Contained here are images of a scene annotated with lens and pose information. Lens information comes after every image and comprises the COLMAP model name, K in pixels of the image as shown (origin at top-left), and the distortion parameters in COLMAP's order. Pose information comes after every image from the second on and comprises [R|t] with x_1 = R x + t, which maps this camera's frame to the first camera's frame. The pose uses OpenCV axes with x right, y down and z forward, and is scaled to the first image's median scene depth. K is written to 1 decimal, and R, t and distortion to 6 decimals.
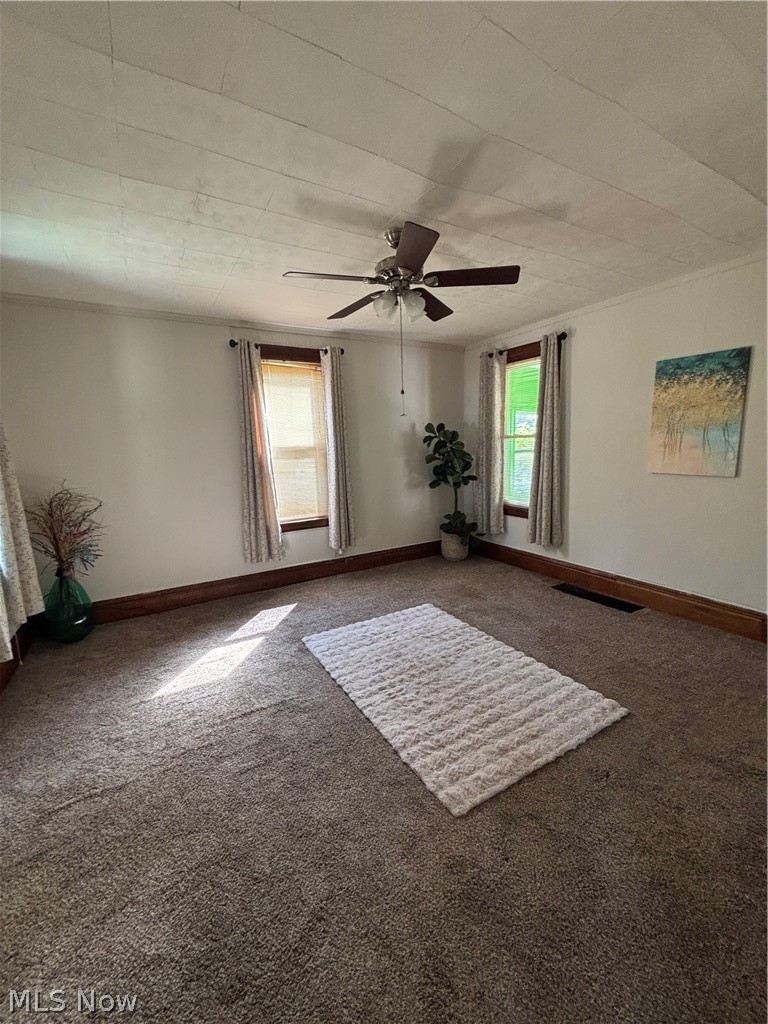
lens RADIAL K [[414.6, 0, 385.0], [0, 414.6, 508.5], [0, 0, 1]] dist [0.006149, -0.001347]
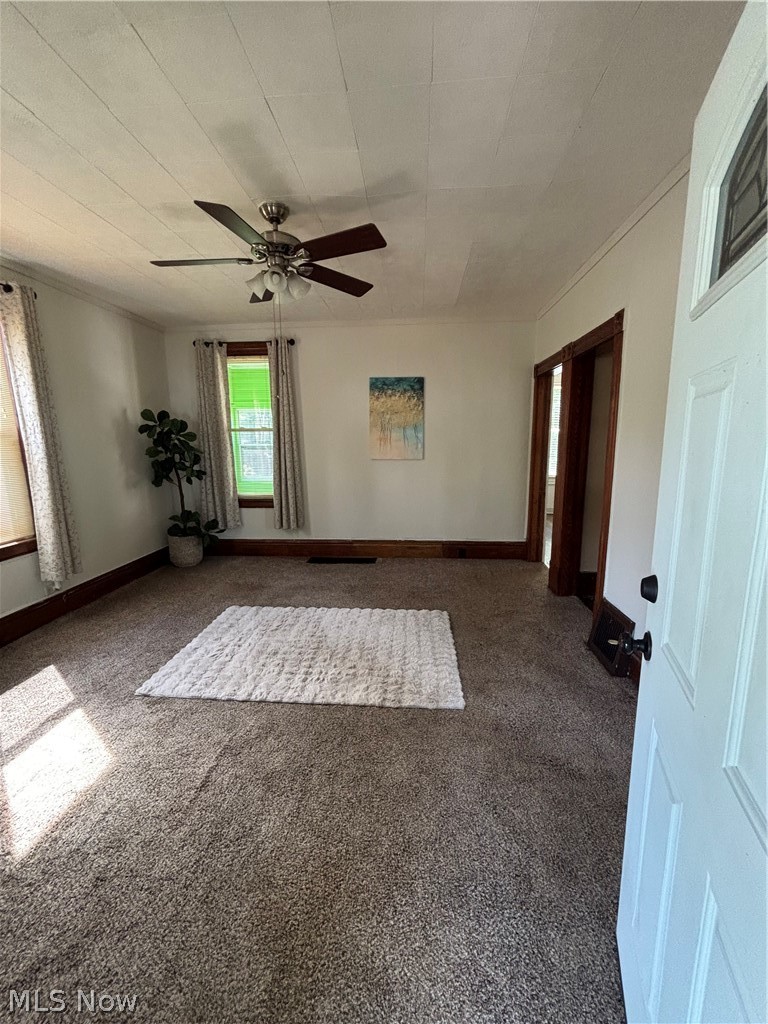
lens RADIAL K [[414.6, 0, 384.5], [0, 414.6, 509.4], [0, 0, 1]] dist [0.006149, -0.001347]
pose [[0.570493, -0.114943, 0.813219, -0.407104], [0.118726, 0.991300, 0.056824, 0.004559], [-0.812676, 0.064132, 0.579176, 0.166097]]
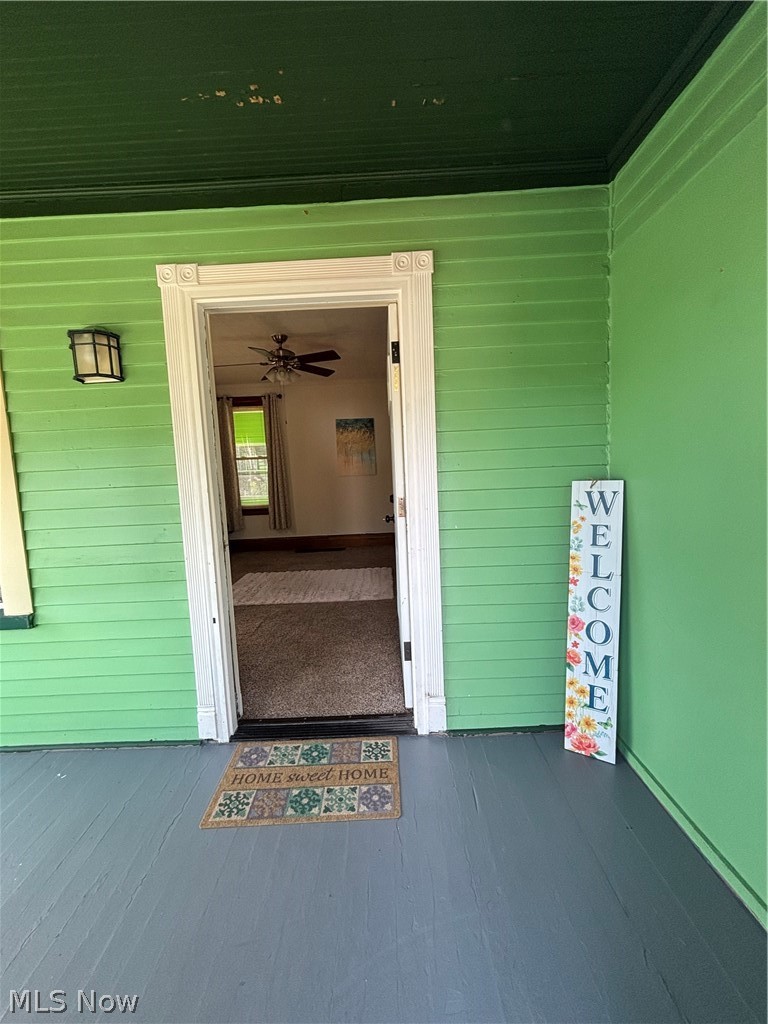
lens RADIAL K [[414.6, 0, 388.6], [0, 414.6, 509.6], [0, 0, 1]] dist [0.006149, -0.001347]
pose [[0.501259, -0.080066, 0.861585, -0.797220], [0.161148, 0.986928, -0.002040, 0.094071], [-0.850159, 0.139866, 0.507609, -0.123851]]
